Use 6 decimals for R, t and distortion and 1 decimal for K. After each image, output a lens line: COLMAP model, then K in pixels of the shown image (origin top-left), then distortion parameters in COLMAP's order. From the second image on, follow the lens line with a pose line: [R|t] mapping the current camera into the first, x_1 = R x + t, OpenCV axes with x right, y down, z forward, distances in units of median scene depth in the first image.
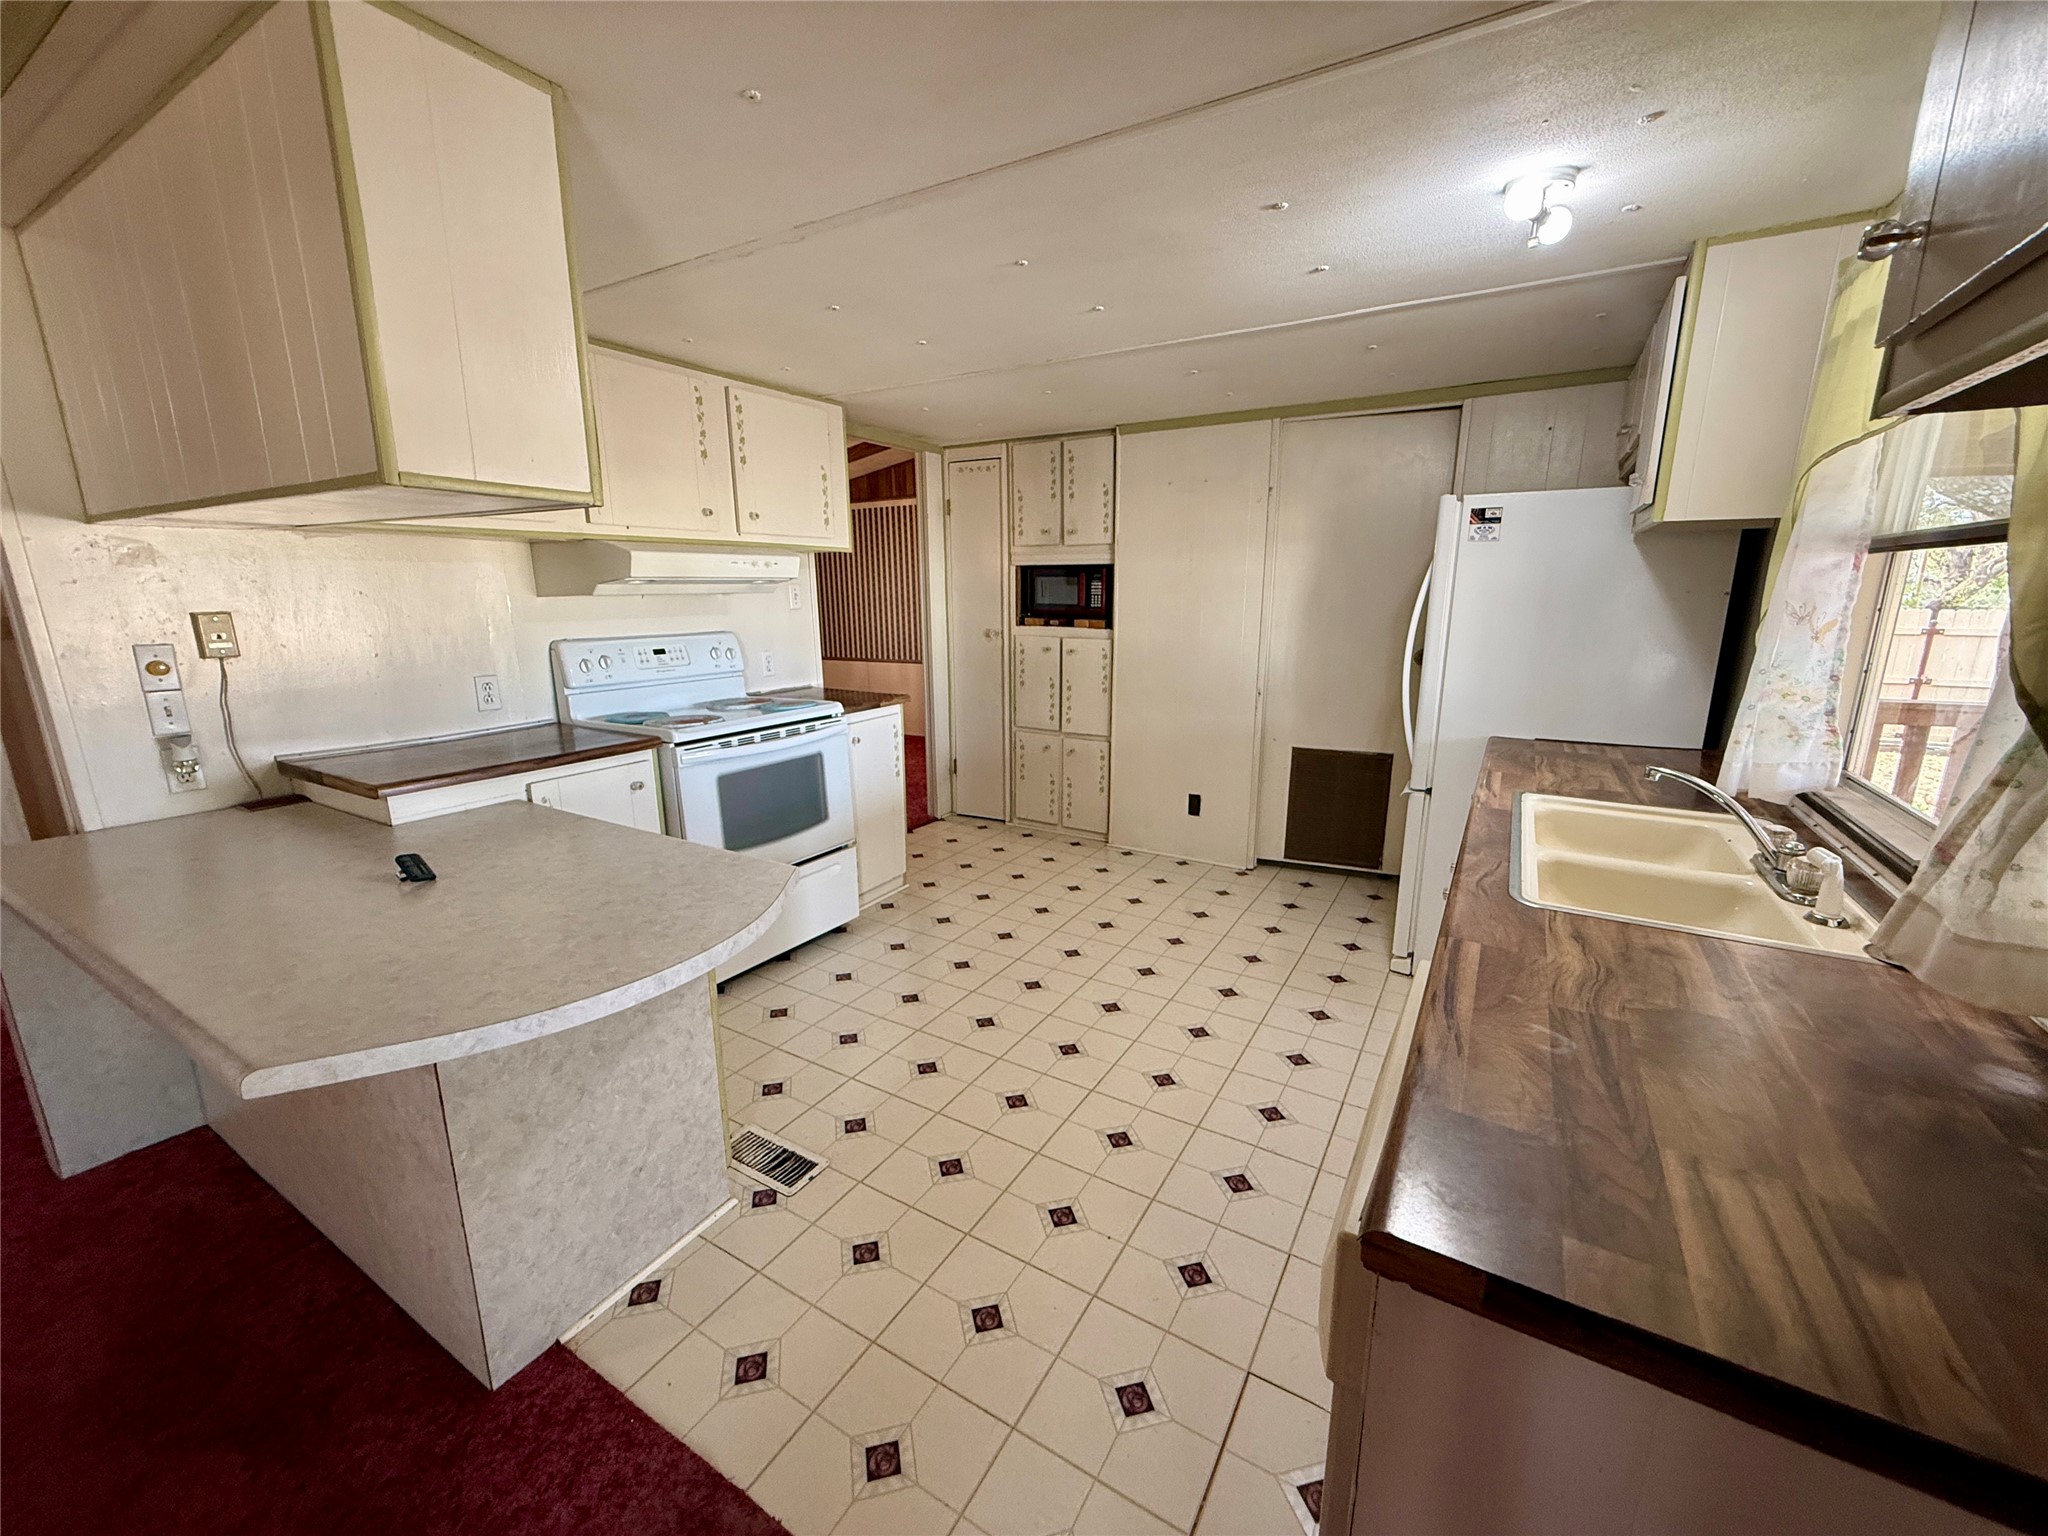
lens RADIAL K [[807.6, 0, 1024.0], [0, 807.6, 768.0], [0, 0, 1]] dist [-0.011046, 0.000039]
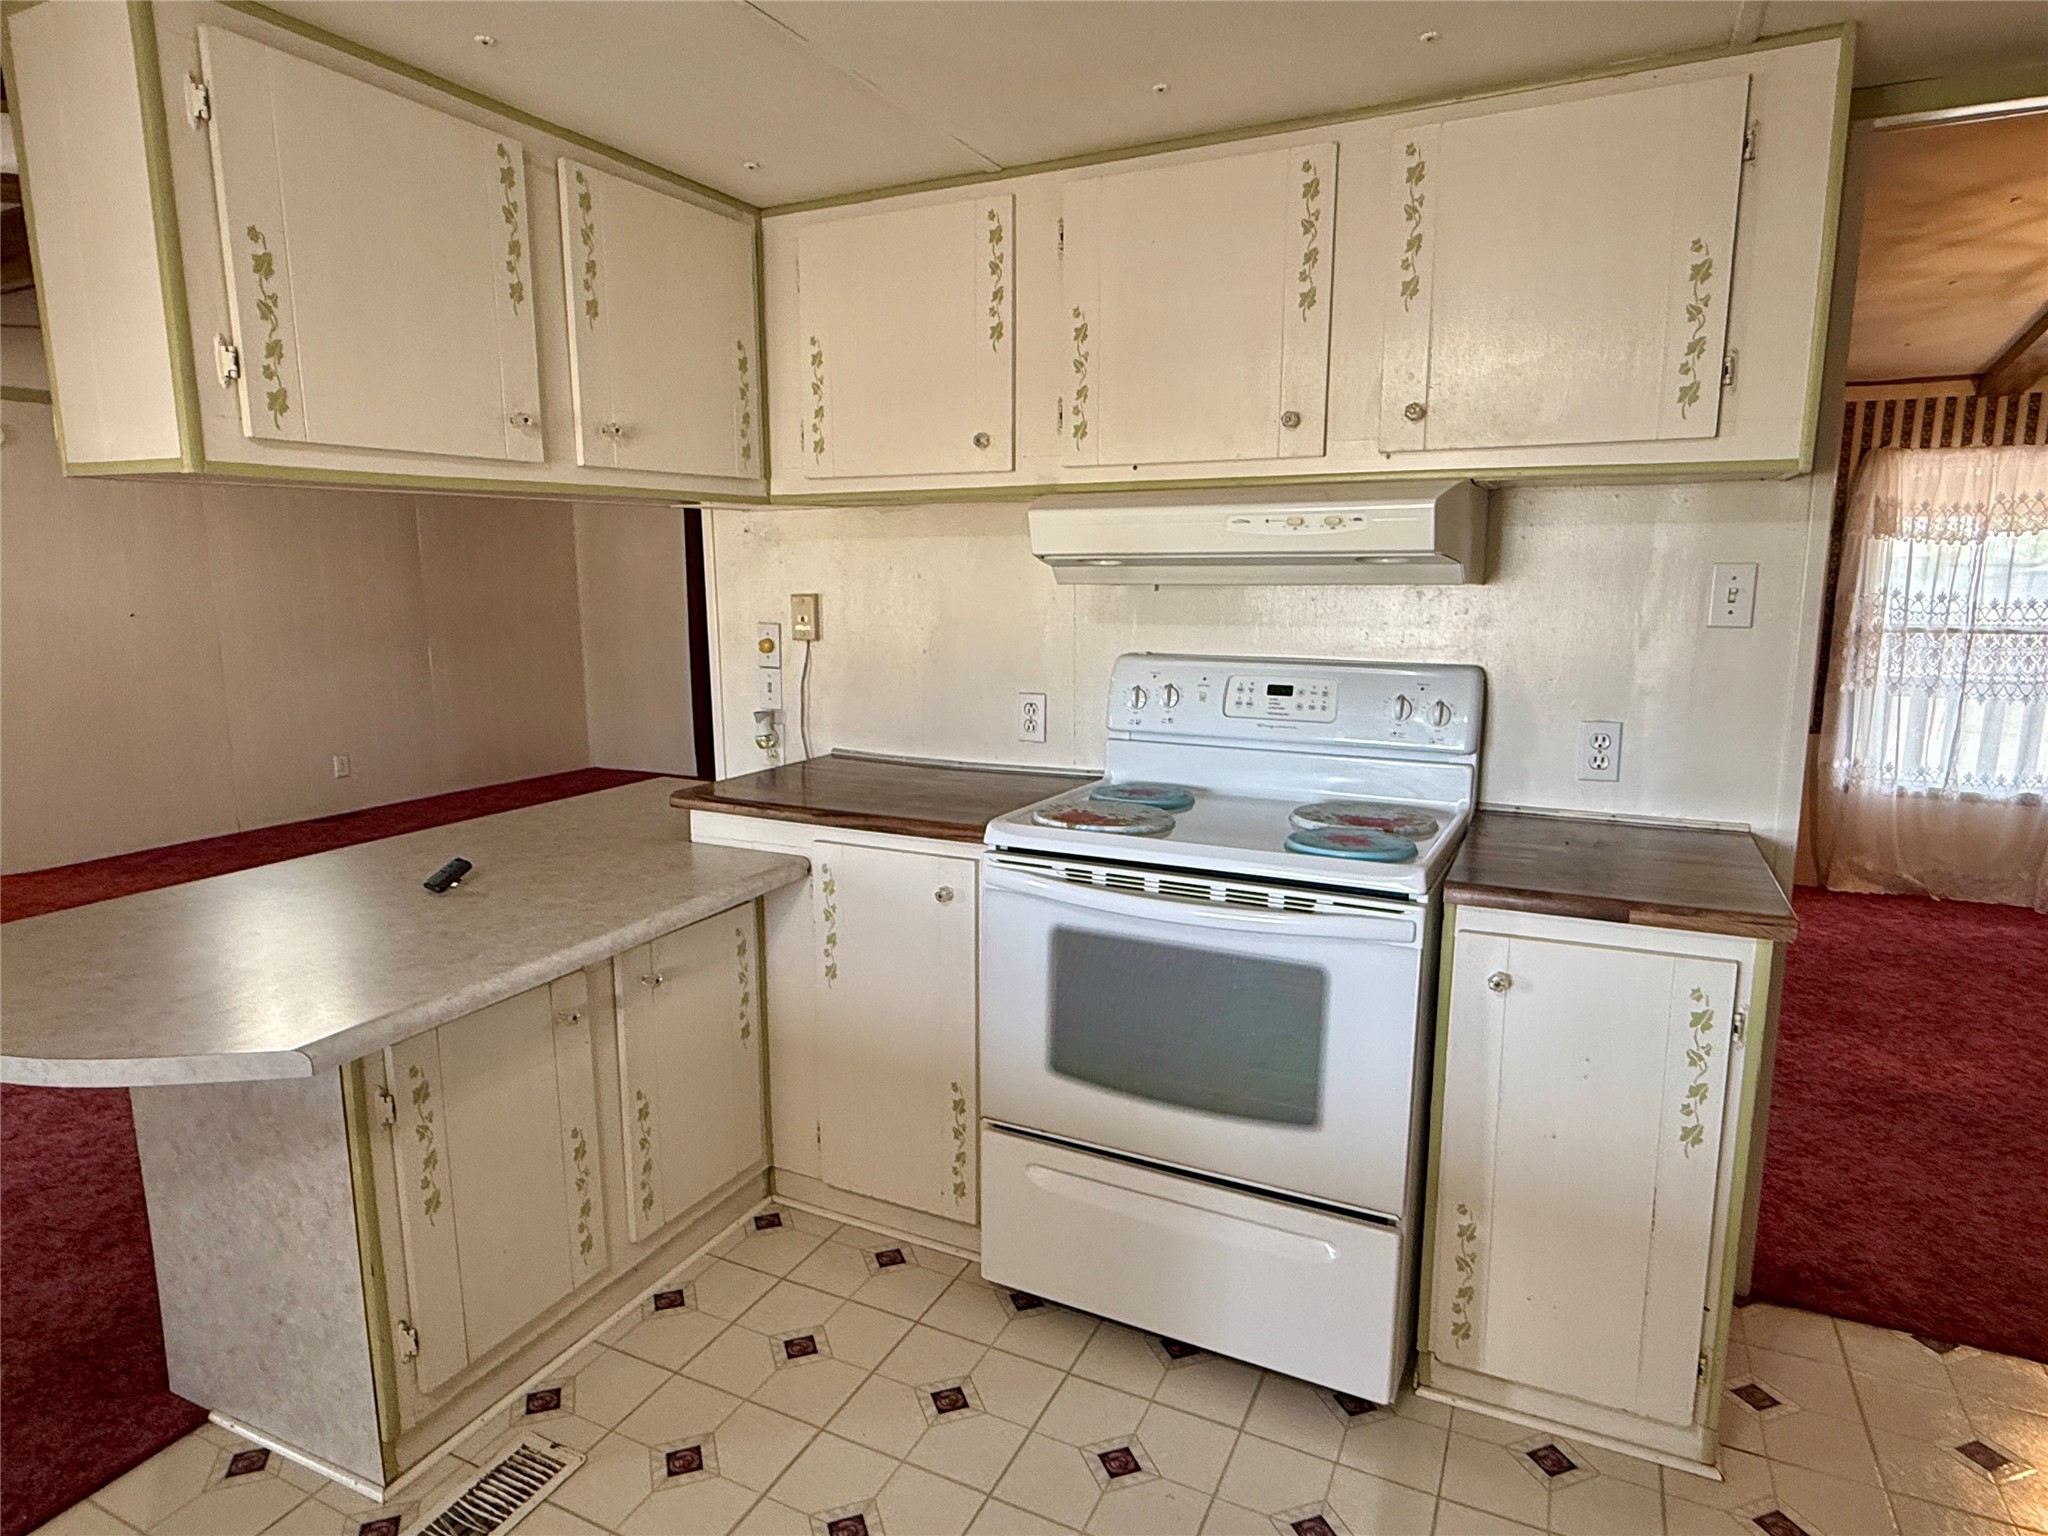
lens RADIAL K [[1190.1, 0, 1015.2], [0, 1190.1, 782.3], [0, 0, 1]] dist [0.005327, -0.001745]
pose [[0.075753, 0.181082, -0.980546, 0.329823], [-0.213645, 0.963482, 0.161425, -0.182814], [0.973970, 0.197261, 0.111674, 0.785711]]
